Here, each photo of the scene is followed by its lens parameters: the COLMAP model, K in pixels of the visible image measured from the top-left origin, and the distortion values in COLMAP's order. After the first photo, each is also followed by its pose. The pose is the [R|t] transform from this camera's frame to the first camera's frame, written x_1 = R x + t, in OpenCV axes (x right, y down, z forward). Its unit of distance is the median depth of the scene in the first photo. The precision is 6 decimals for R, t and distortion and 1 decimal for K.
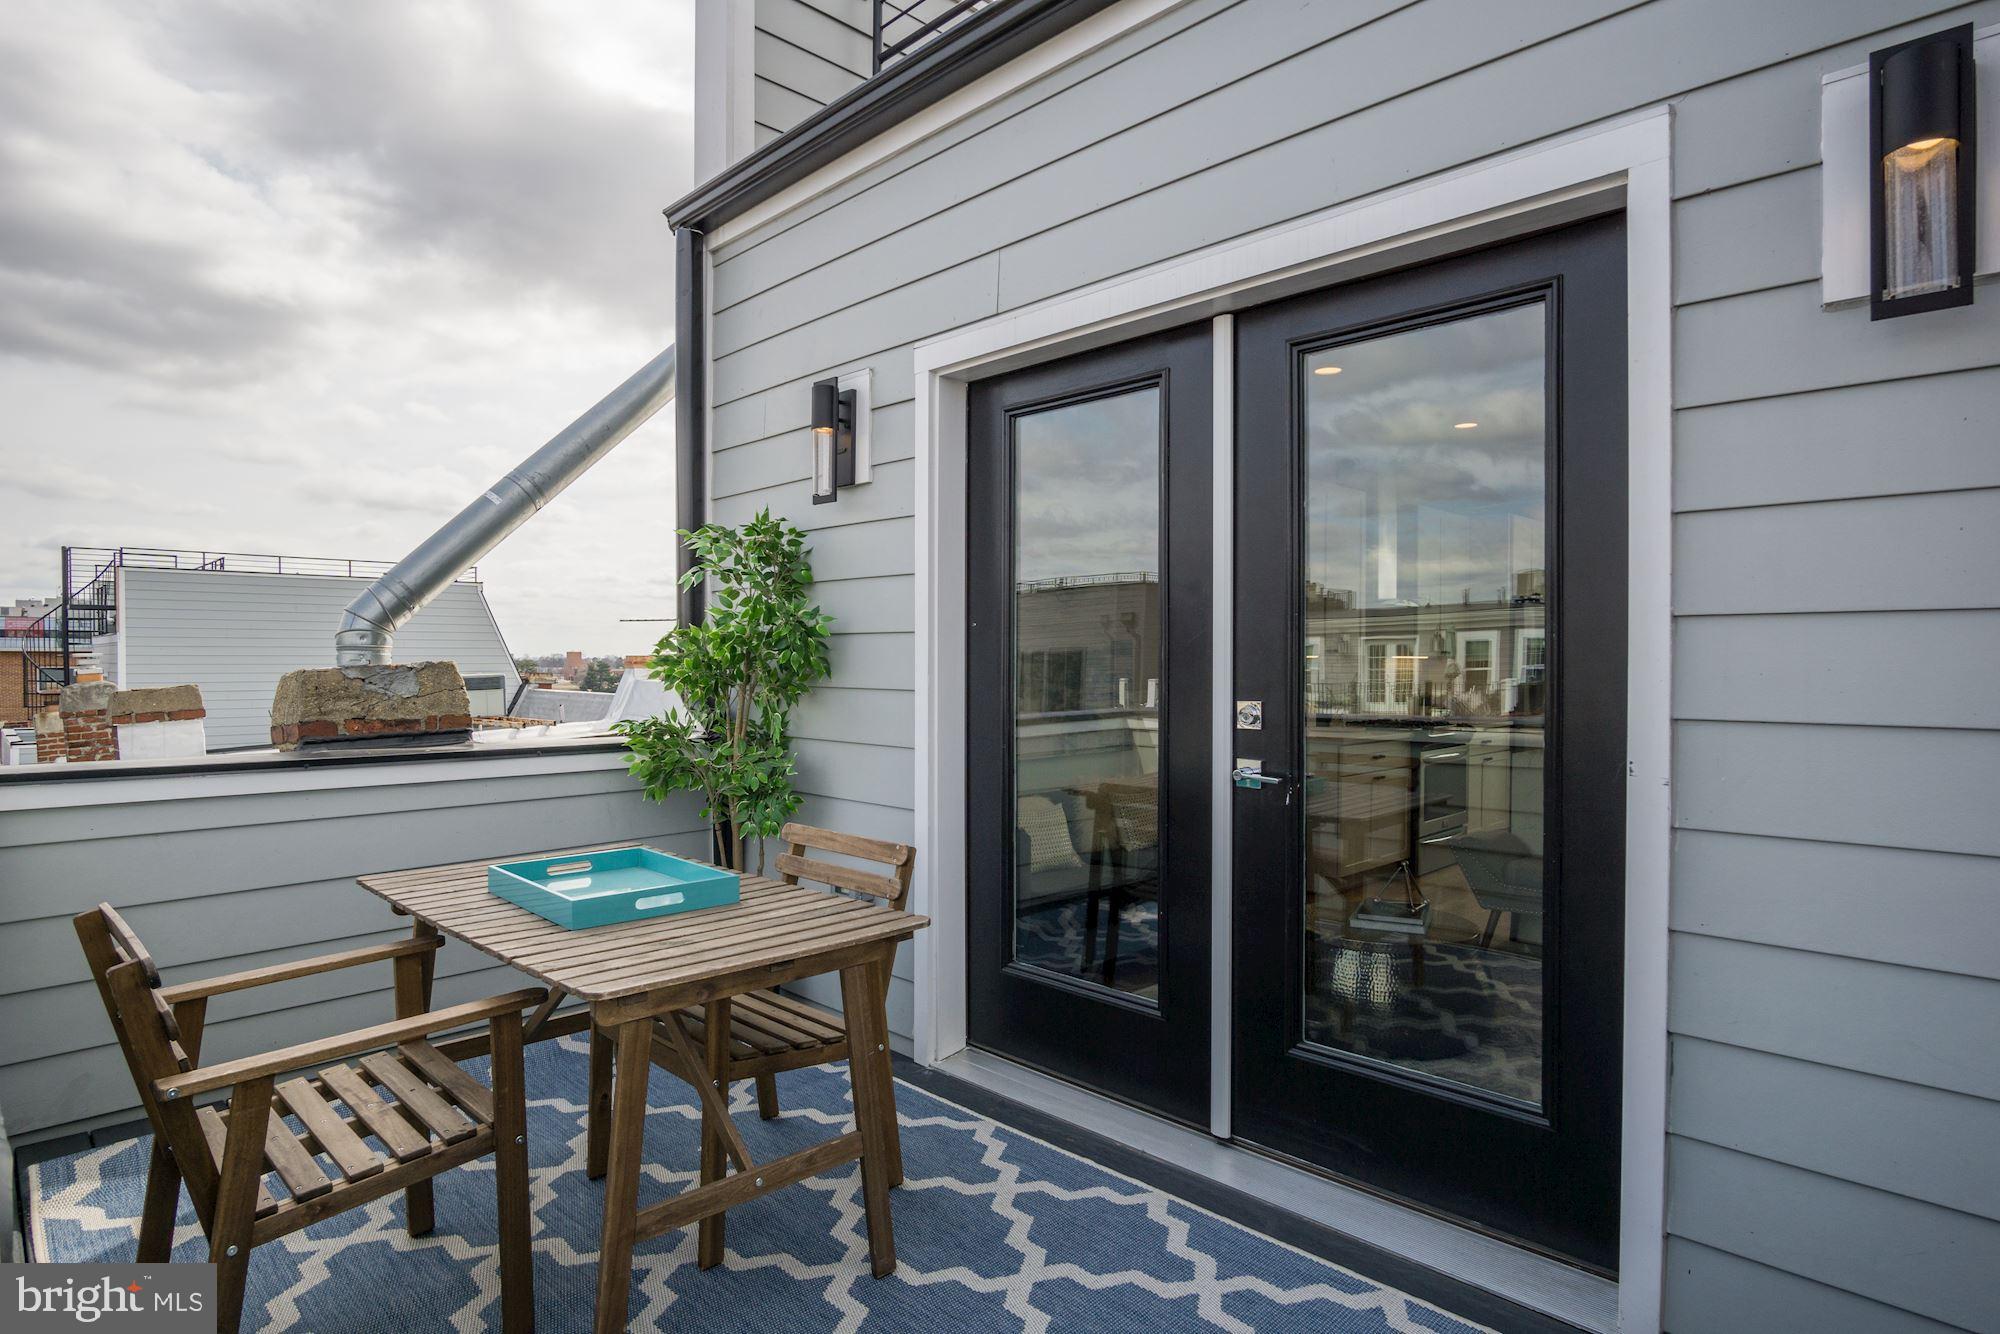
lens RADIAL K [[1079.7, 0, 994.2], [0, 1079.7, 663.2], [0, 0, 1]] dist [-0.016032, 0.007009]
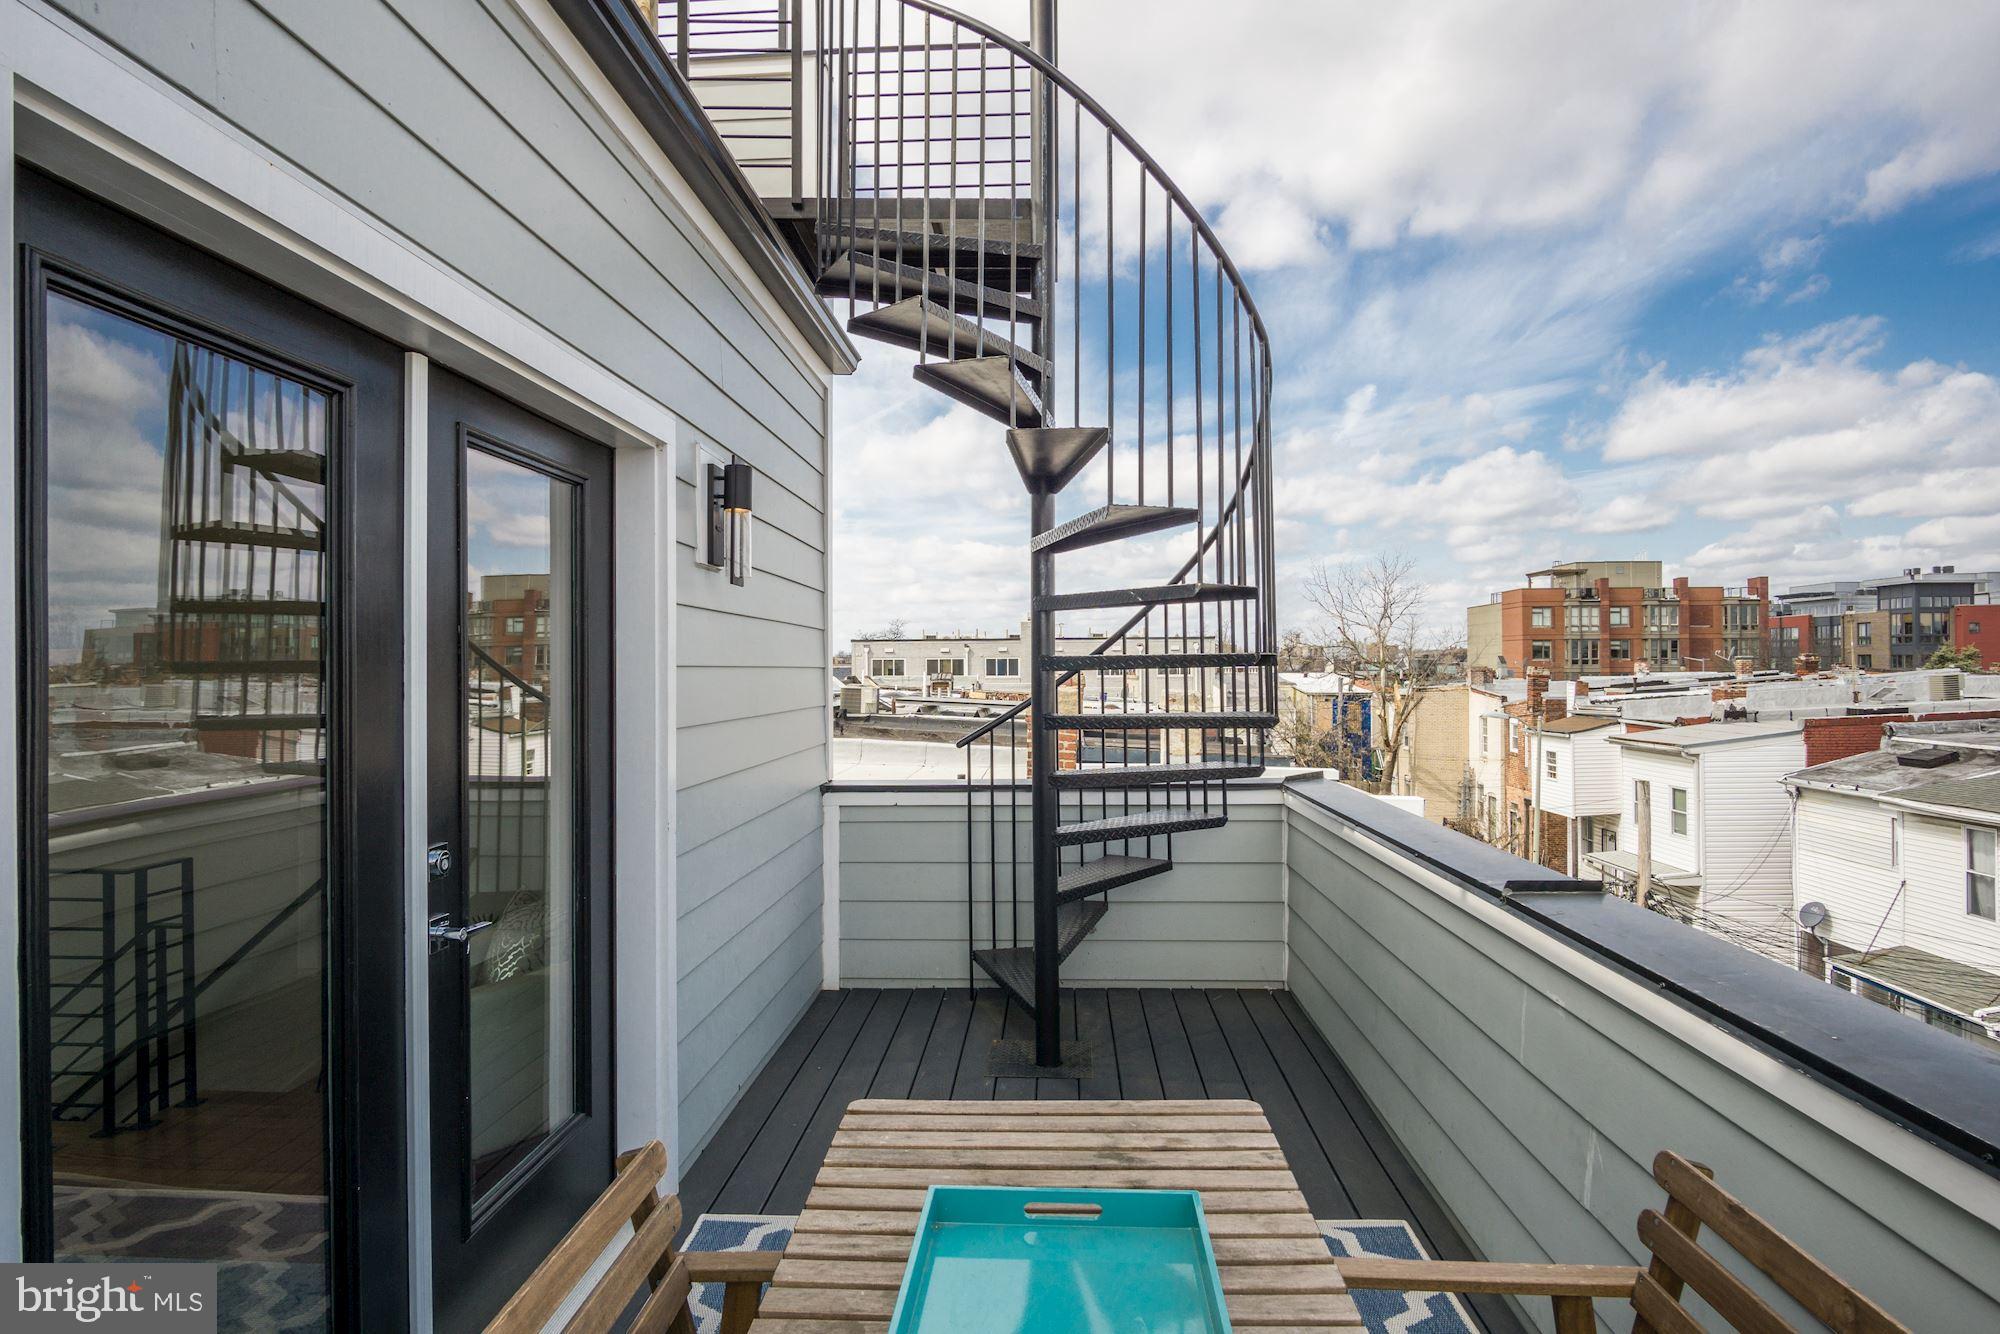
lens RADIAL K [[1079.7, 0, 1001.5], [0, 1079.7, 658.2], [0, 0, 1]] dist [-0.016032, 0.007009]
pose [[-0.670074, 0.004165, 0.742283, -0.684582], [0.008794, 0.999959, 0.002328, -0.104725], [-0.742243, 0.008087, -0.670082, 1.274119]]
